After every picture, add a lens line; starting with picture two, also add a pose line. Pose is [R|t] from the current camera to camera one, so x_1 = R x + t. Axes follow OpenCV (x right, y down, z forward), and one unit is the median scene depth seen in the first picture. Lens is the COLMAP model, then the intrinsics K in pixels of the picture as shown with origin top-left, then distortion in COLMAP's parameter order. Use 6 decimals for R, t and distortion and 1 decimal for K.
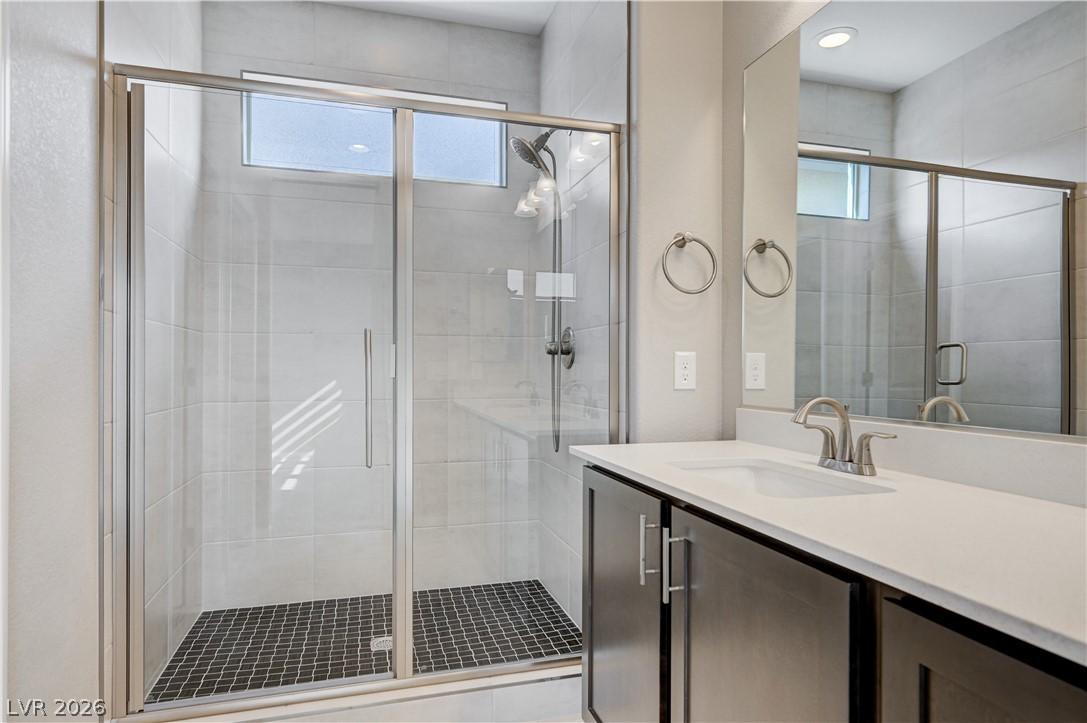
lens RADIAL K [[632.3, 0, 546.6], [0, 632.3, 368.0], [0, 0, 1]] dist [0.005486, 0.000978]
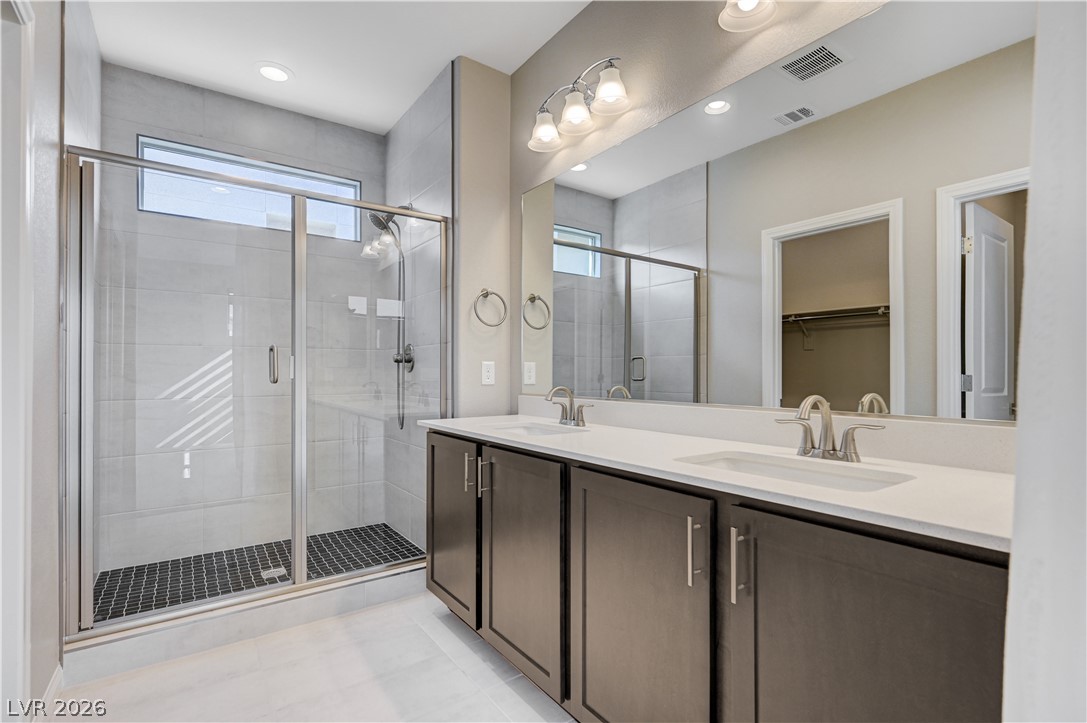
lens RADIAL K [[514.8, 0, 547.6], [0, 514.8, 371.8], [0, 0, 1]] dist [0.001867, 0.000161]
pose [[0.944158, -0.003021, 0.329479, -0.069707], [0.003056, 0.999995, 0.000410, 0.000807], [-0.329479, 0.000620, 0.944163, -0.286551]]
